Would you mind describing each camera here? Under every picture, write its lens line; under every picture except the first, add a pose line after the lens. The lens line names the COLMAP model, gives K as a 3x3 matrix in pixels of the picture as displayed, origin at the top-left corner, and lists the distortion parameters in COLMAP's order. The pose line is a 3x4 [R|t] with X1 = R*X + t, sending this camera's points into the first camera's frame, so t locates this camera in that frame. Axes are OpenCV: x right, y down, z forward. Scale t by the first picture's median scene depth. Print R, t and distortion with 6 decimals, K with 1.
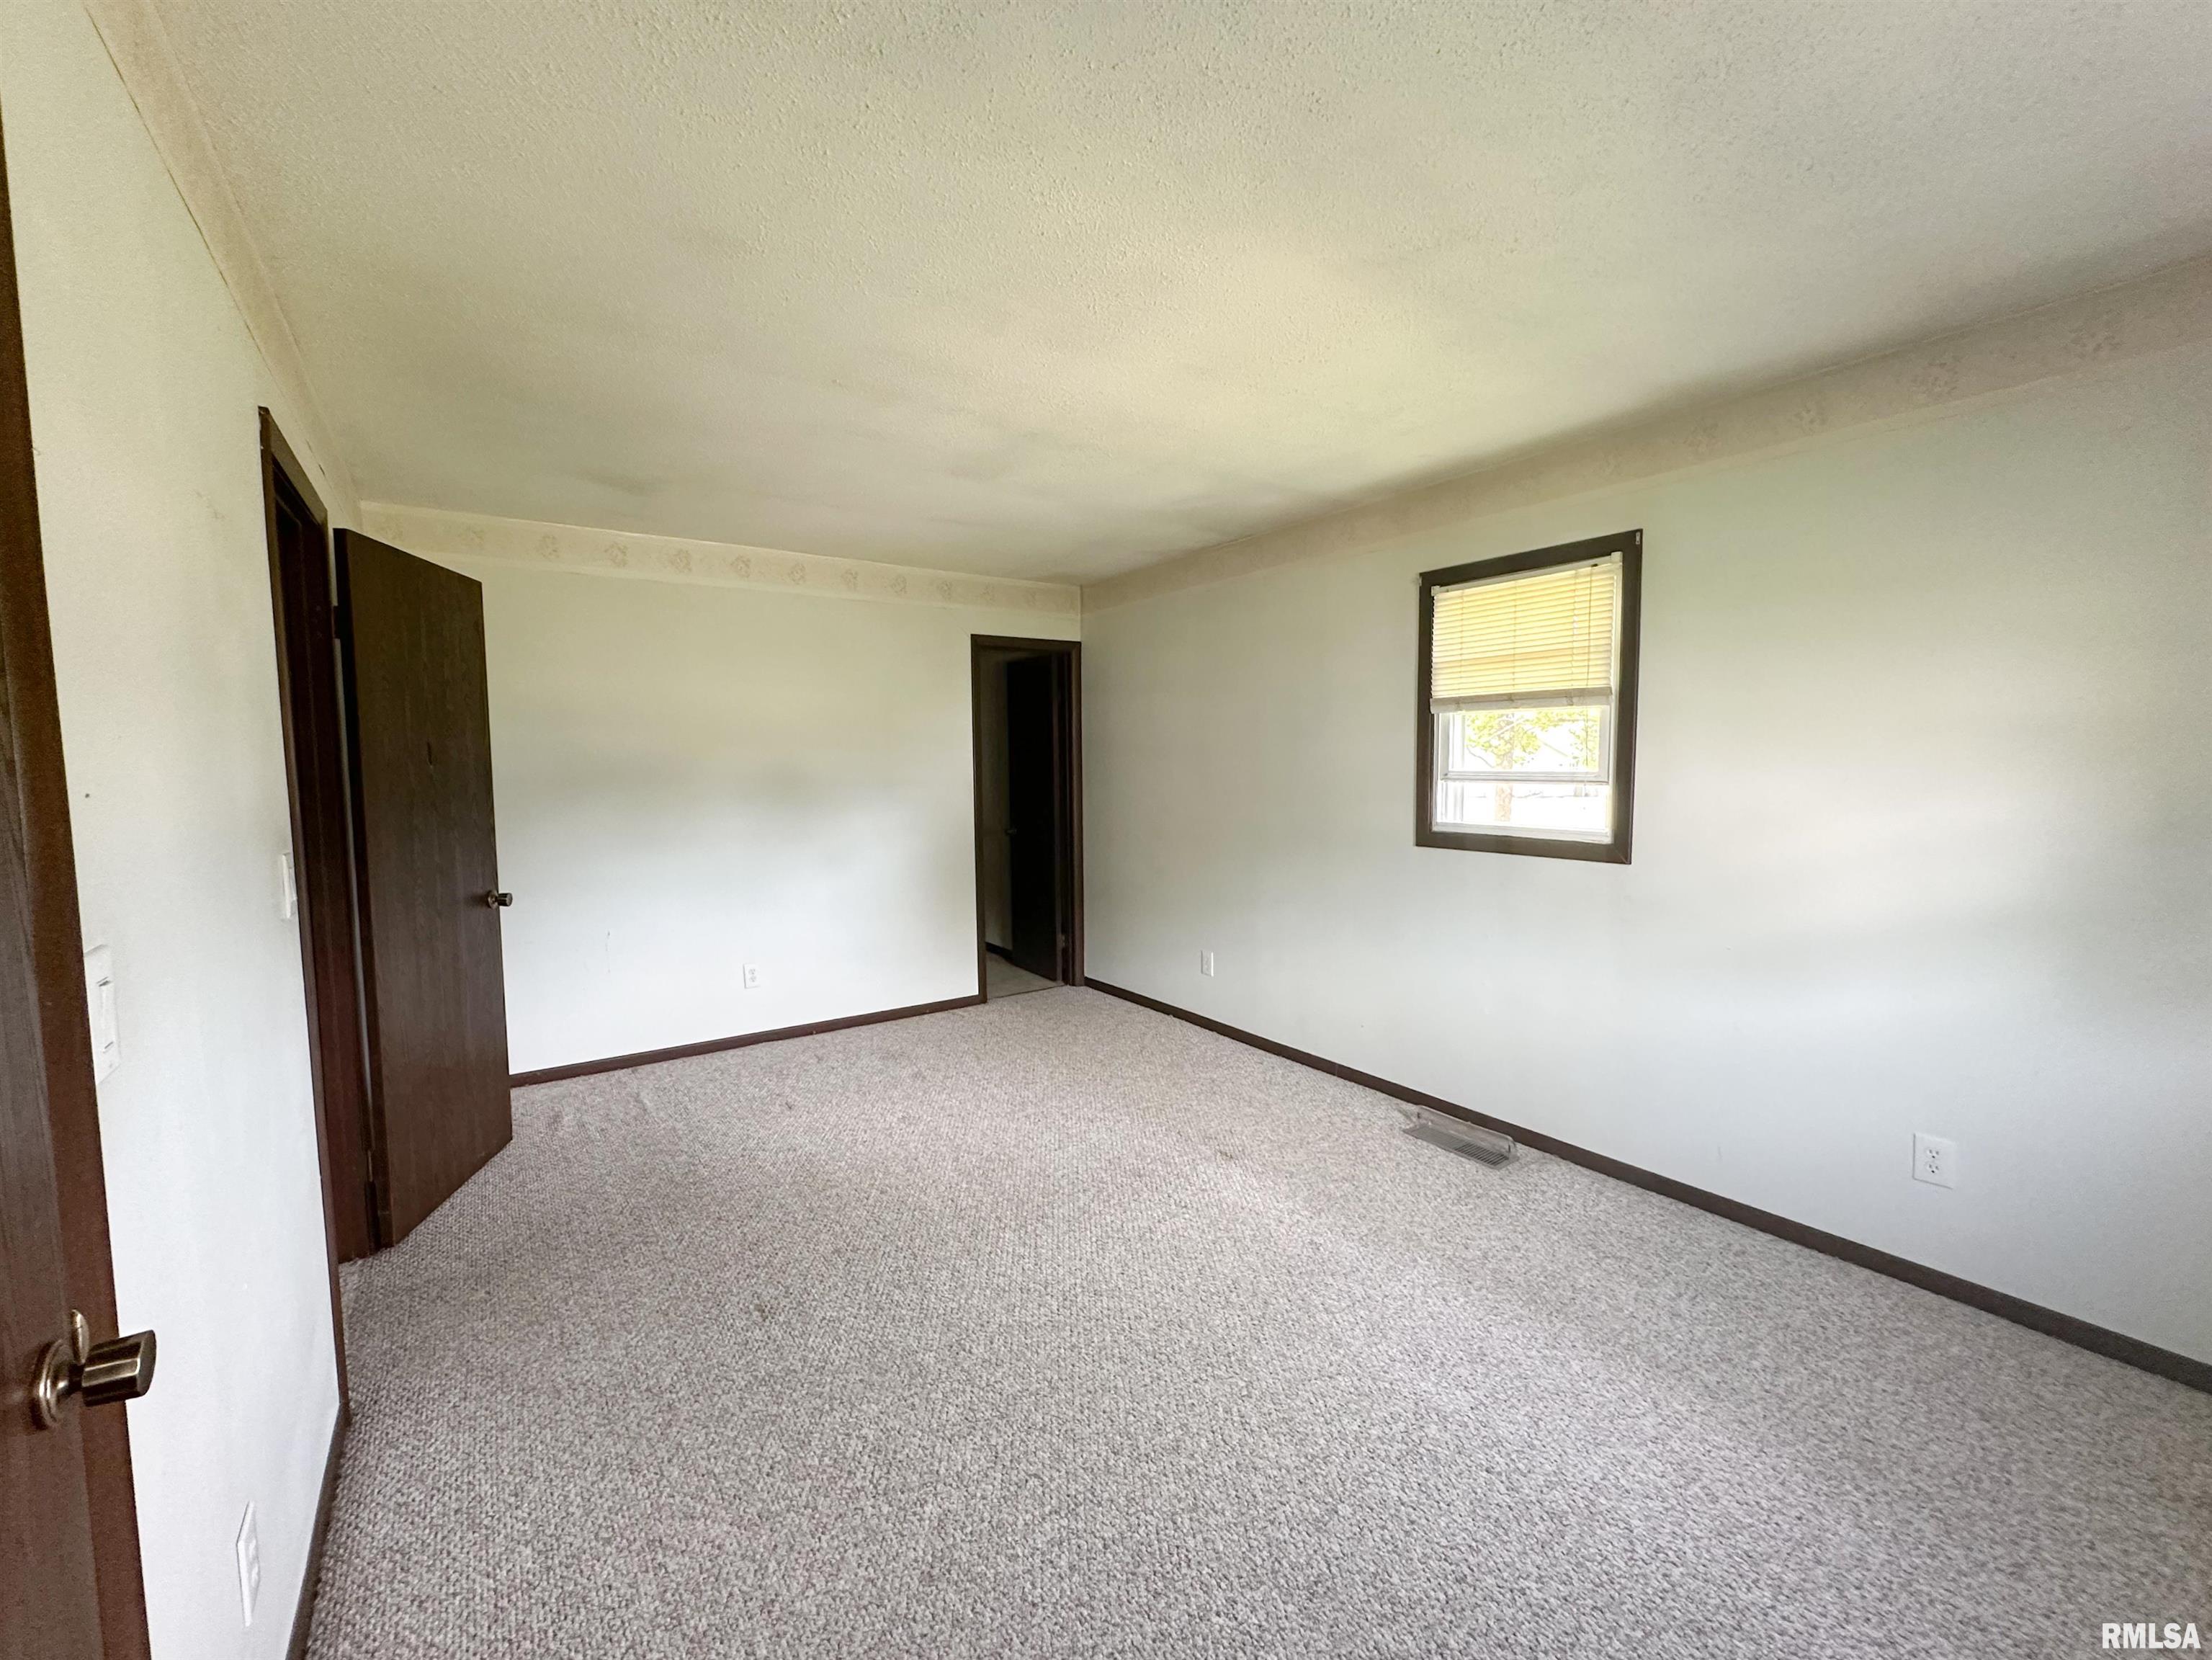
lens RADIAL K [[887.9, 0, 1117.4], [0, 887.9, 836.6], [0, 0, 1]] dist [-0.001908, -0.000278]
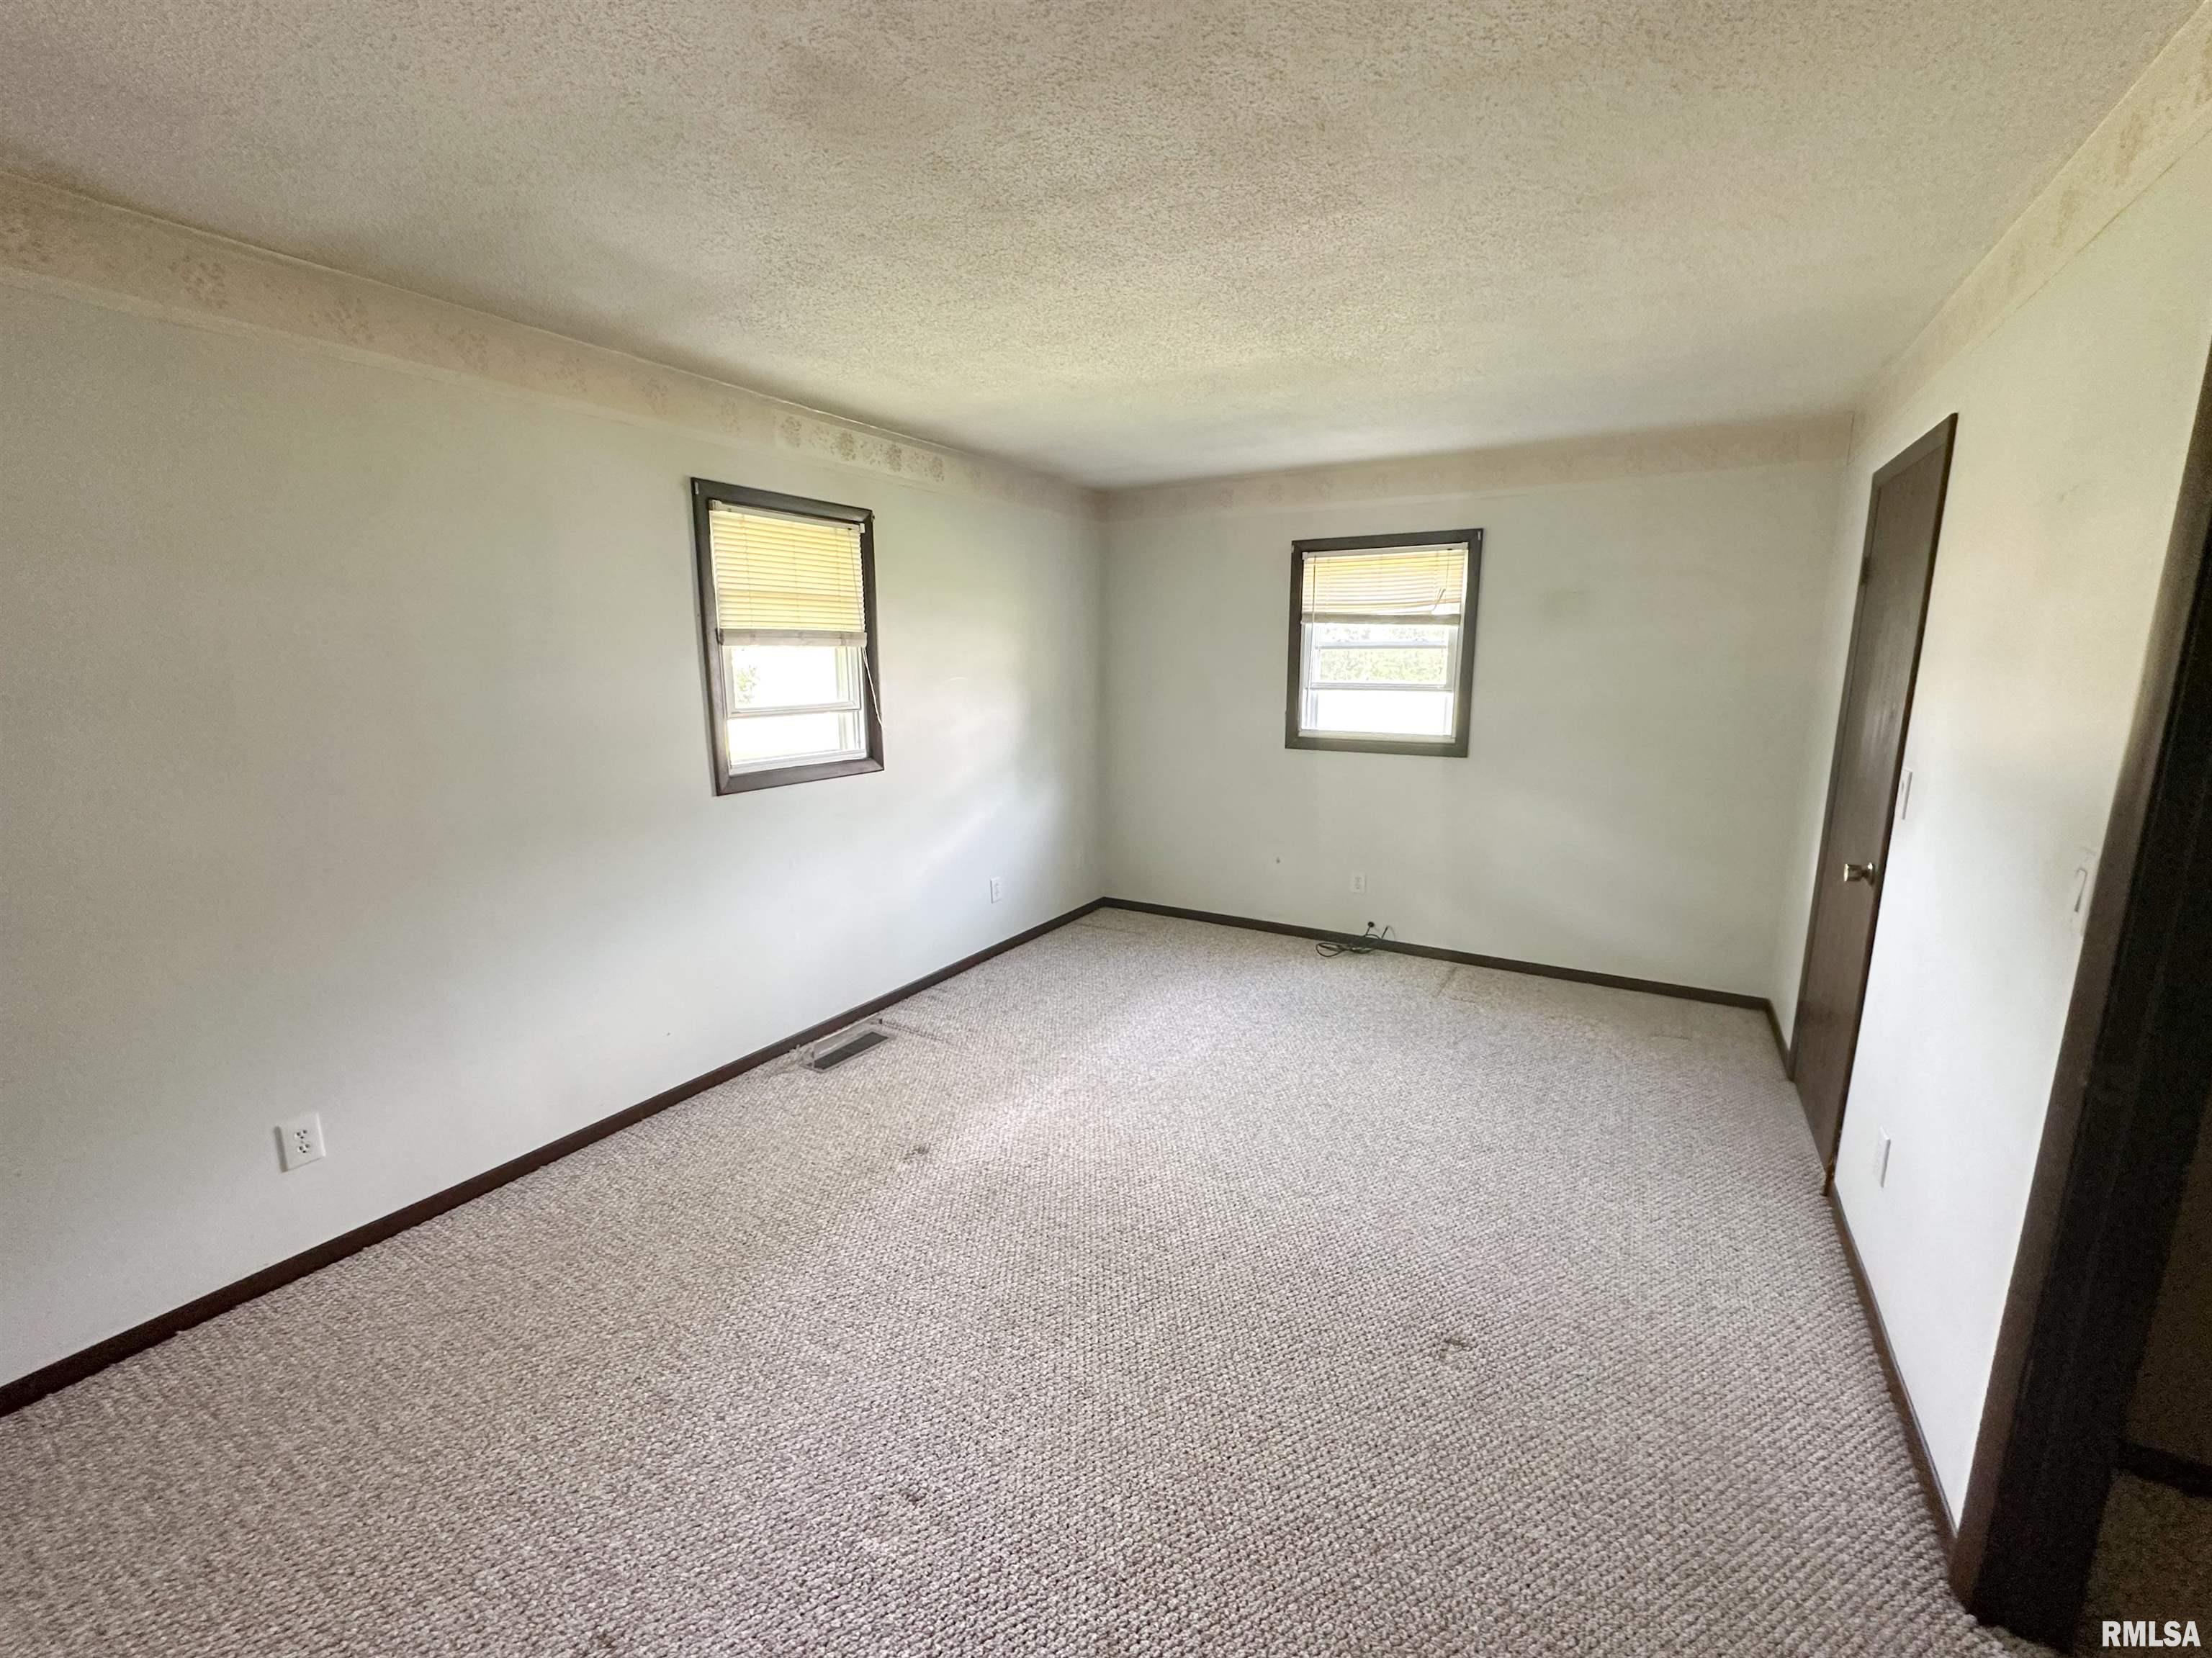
lens RADIAL K [[887.7, 0, 1103.0], [0, 887.7, 827.4], [0, 0, 1]] dist [-0.001908, -0.000278]
pose [[-0.398532, -0.172153, 0.900852, -0.723151], [0.077365, 0.972415, 0.220055, -0.144836], [-0.913885, 0.157394, -0.374220, 1.152785]]
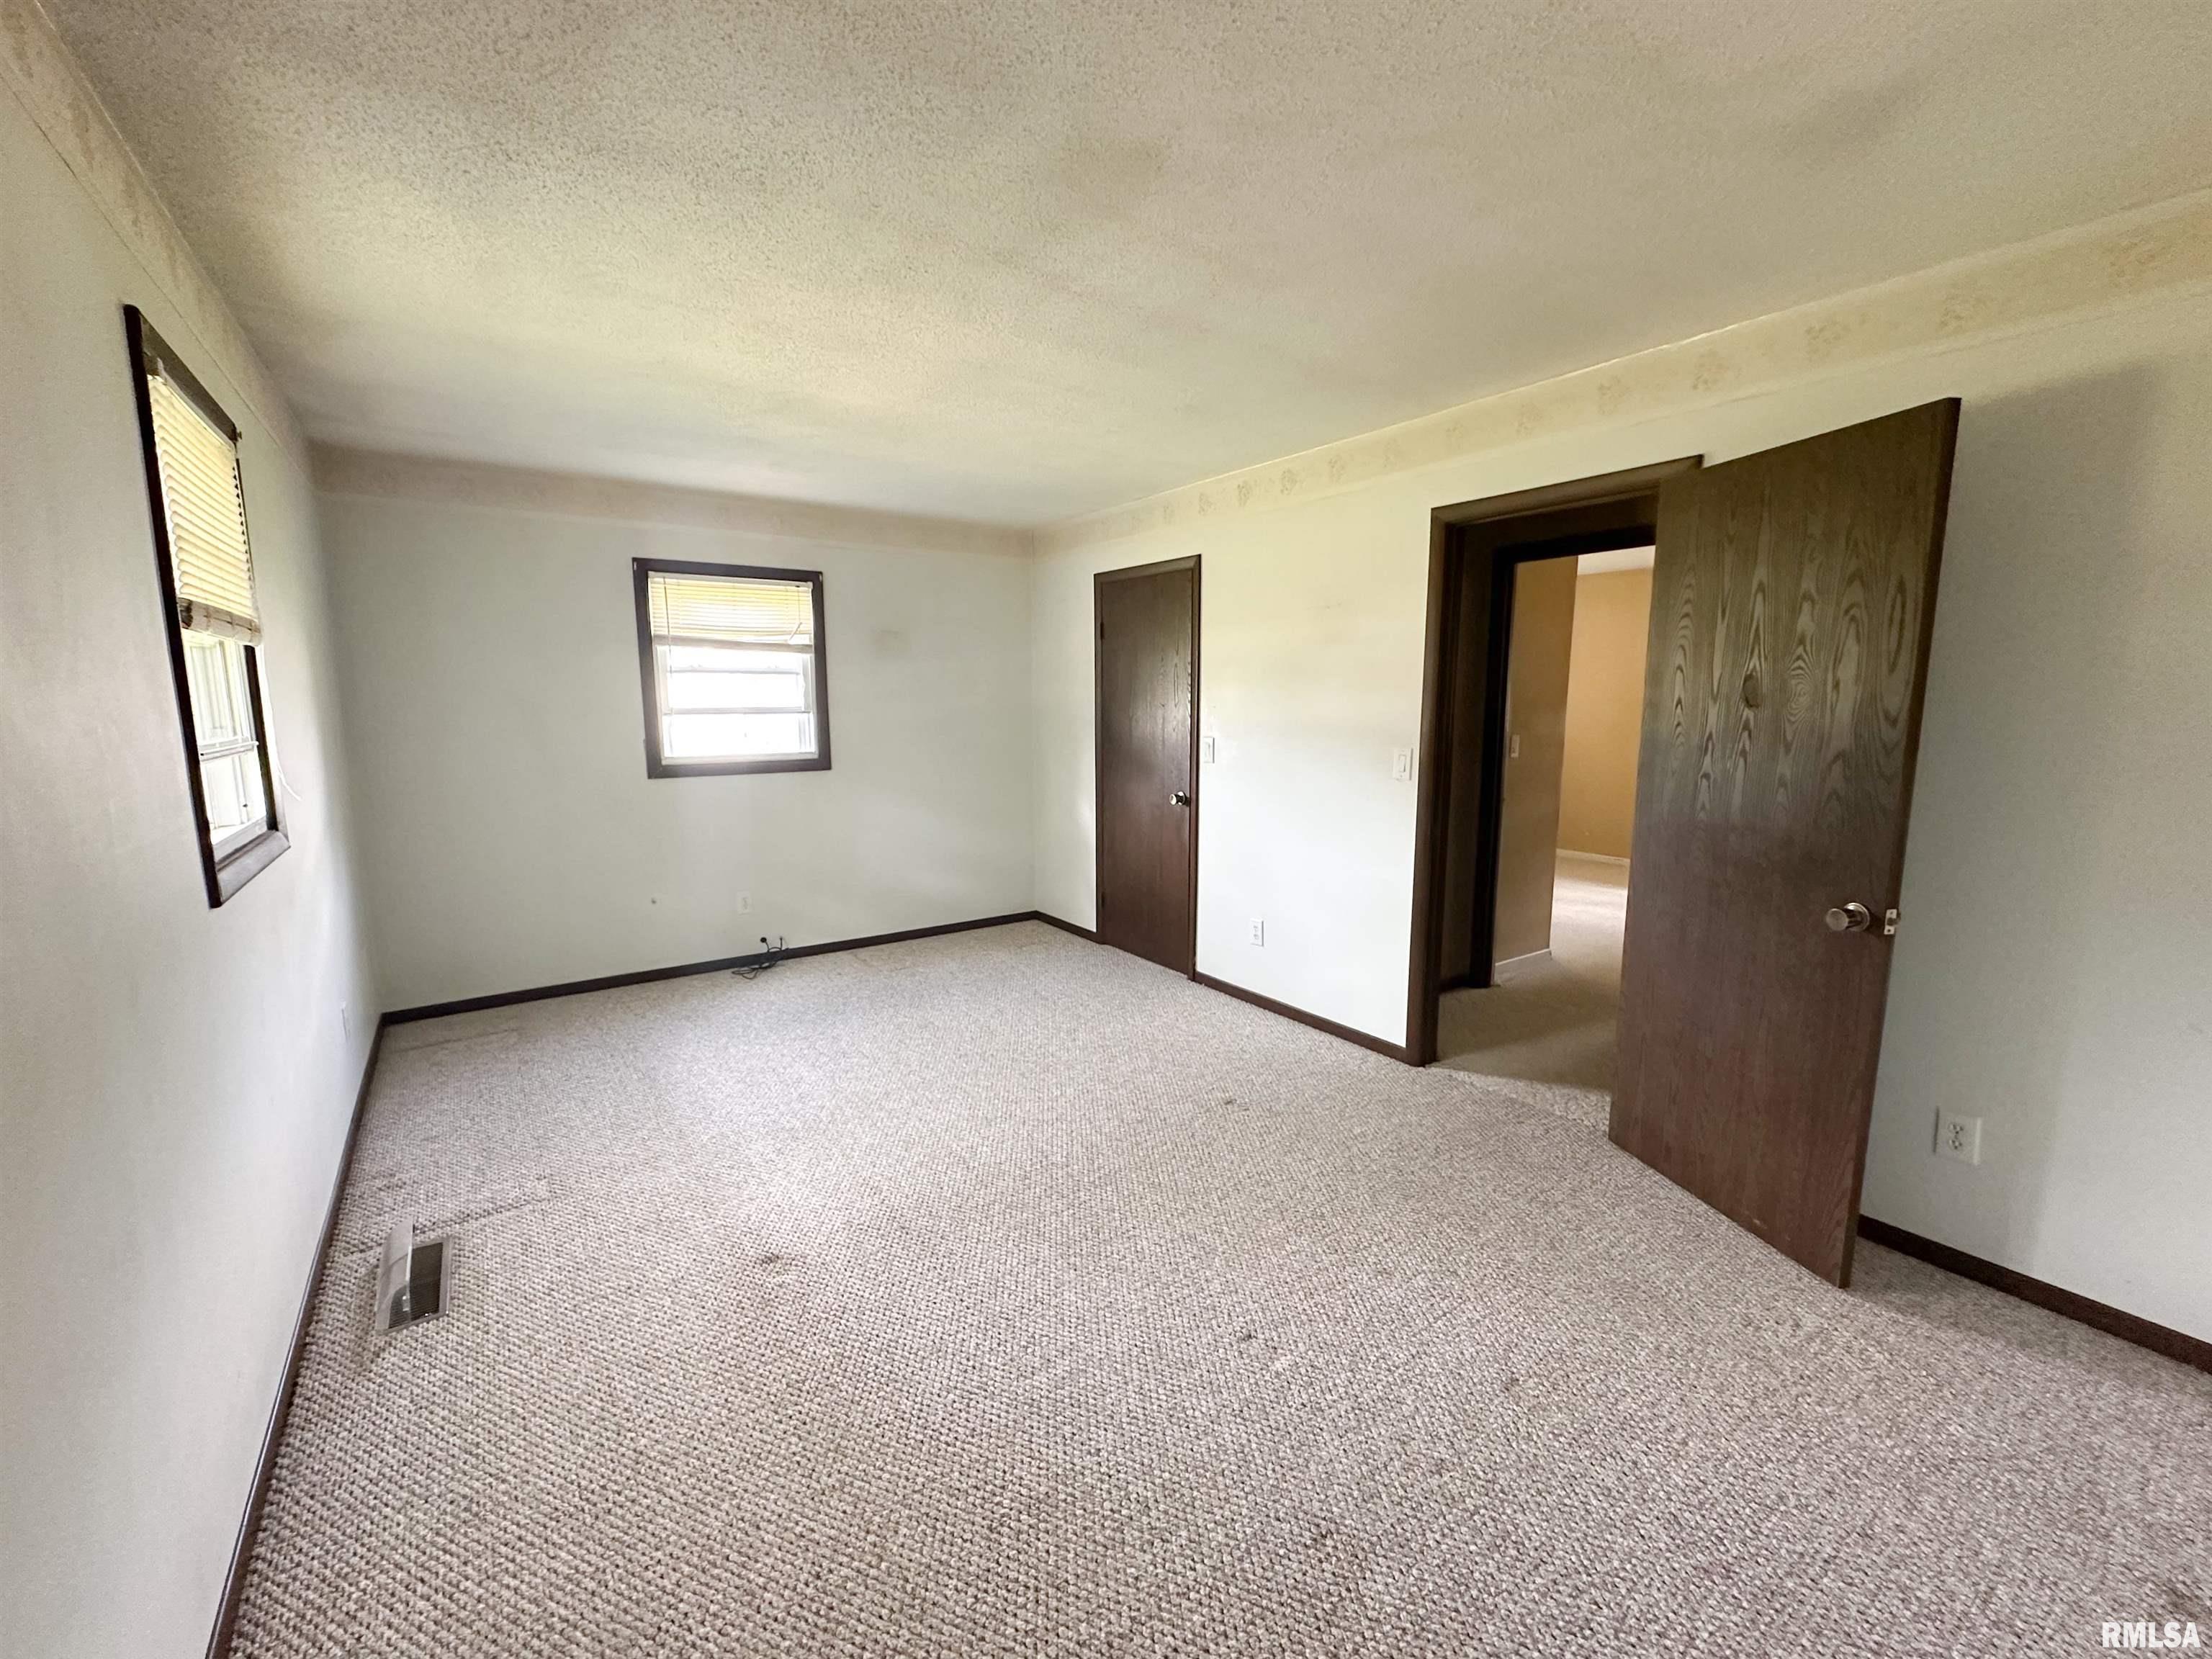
lens RADIAL K [[887.8, 0, 1098.2], [0, 887.8, 823.1], [0, 0, 1]] dist [-0.001908, -0.000278]
pose [[-0.999359, -0.000767, 0.035784, -0.177955], [0.007204, 0.975001, 0.222085, -0.157580], [-0.035060, 0.222201, -0.974370, 1.678141]]
